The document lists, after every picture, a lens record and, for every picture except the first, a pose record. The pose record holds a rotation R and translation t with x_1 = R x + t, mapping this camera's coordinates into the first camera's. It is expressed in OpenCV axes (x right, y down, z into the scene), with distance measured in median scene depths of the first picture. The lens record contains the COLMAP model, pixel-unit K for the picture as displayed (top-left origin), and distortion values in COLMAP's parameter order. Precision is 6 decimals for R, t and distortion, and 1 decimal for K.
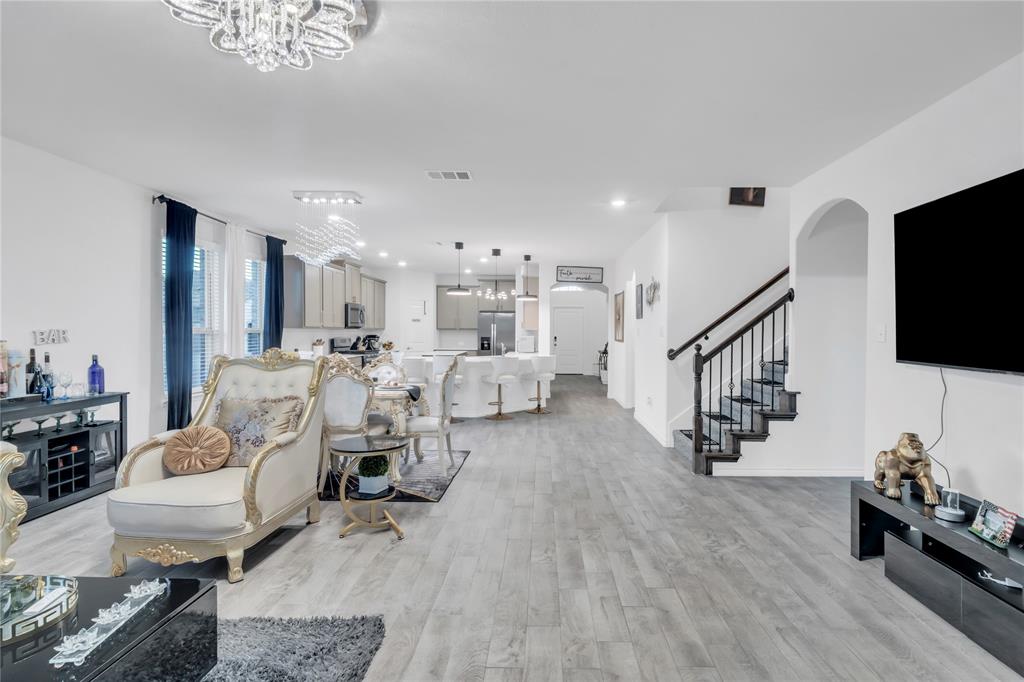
lens RADIAL K [[466.1, 0, 512.7], [0, 466.1, 336.3], [0, 0, 1]] dist [-0.019830, -0.000228]
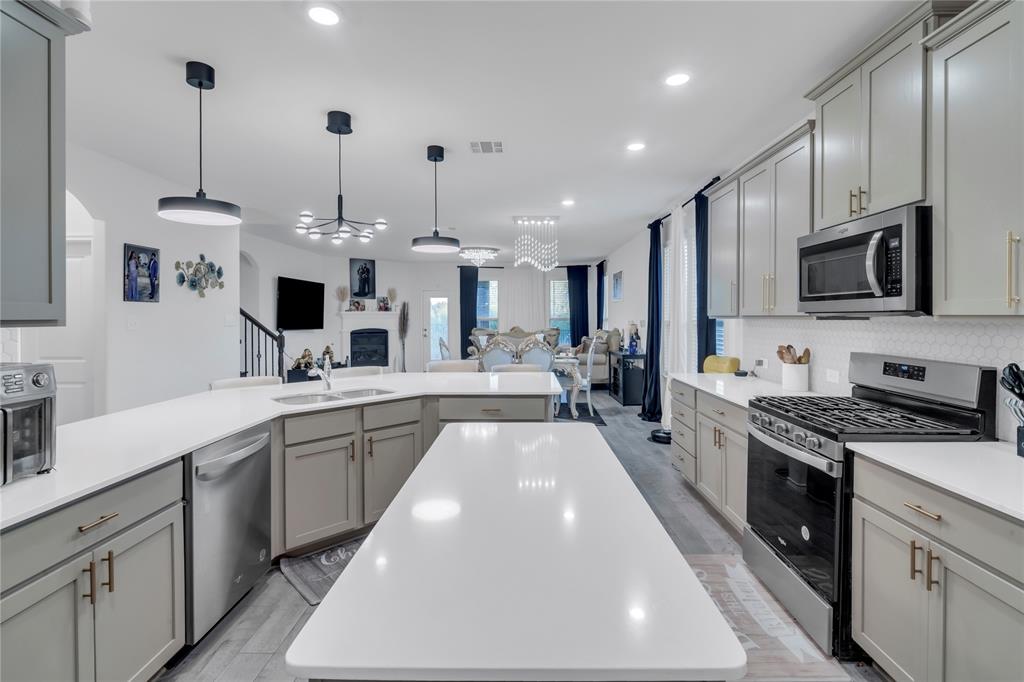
lens RADIAL K [[477.2, 0, 509.1], [0, 477.2, 318.8], [0, 0, 1]] dist [0.000392, -0.000830]
pose [[-0.998616, 0.000537, -0.052599, -0.161718], [-0.000391, 0.999845, 0.017622, -0.027474], [0.052600, 0.017618, -0.998460, 1.645848]]
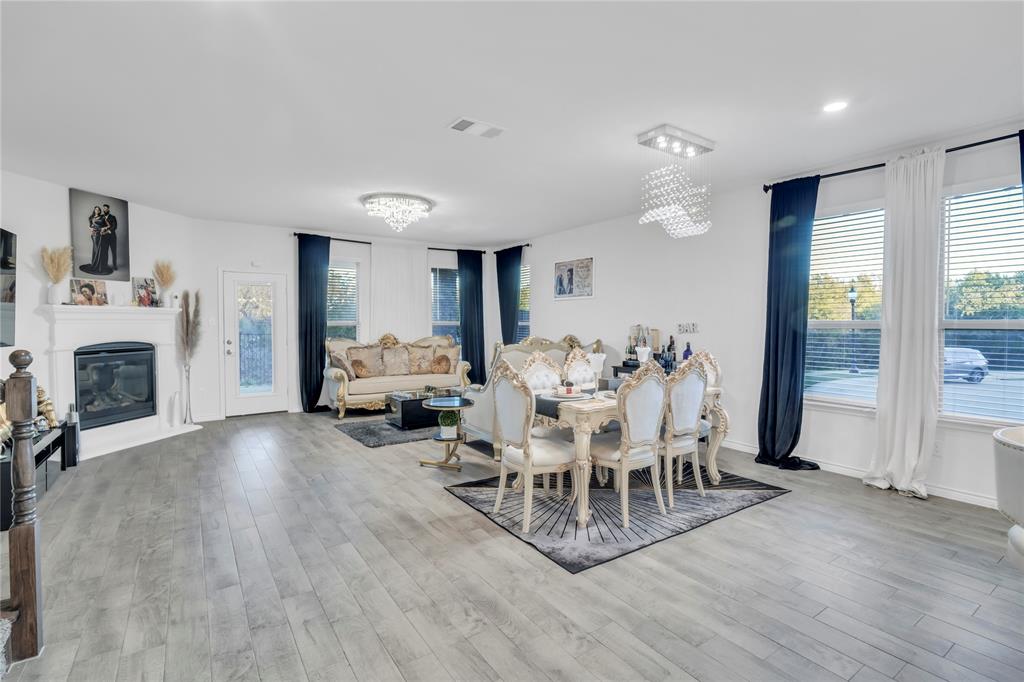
lens RADIAL K [[485.2, 0, 507.5], [0, 485.2, 339.6], [0, 0, 1]] dist [-0.000653, -0.000617]
pose [[-0.793606, 0.018465, -0.608151, 0.201079], [-0.011471, 0.998908, 0.045299, -0.012987], [0.608323, 0.042926, -0.792528, 1.025142]]
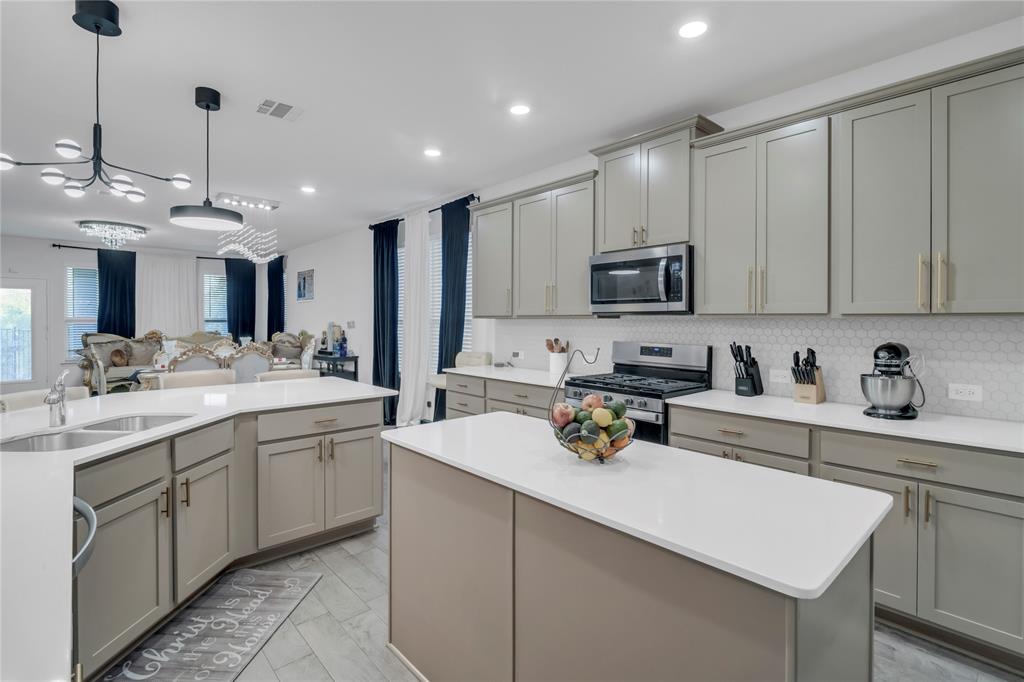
lens RADIAL K [[483.5, 0, 509.6], [0, 483.5, 322.0], [0, 0, 1]] dist [0.000797, -0.000694]
pose [[-0.700089, 0.000009, -0.714056, 0.003186], [-0.012347, 0.999850, 0.012118, -0.021224], [0.713949, 0.017300, -0.699984, 1.581296]]
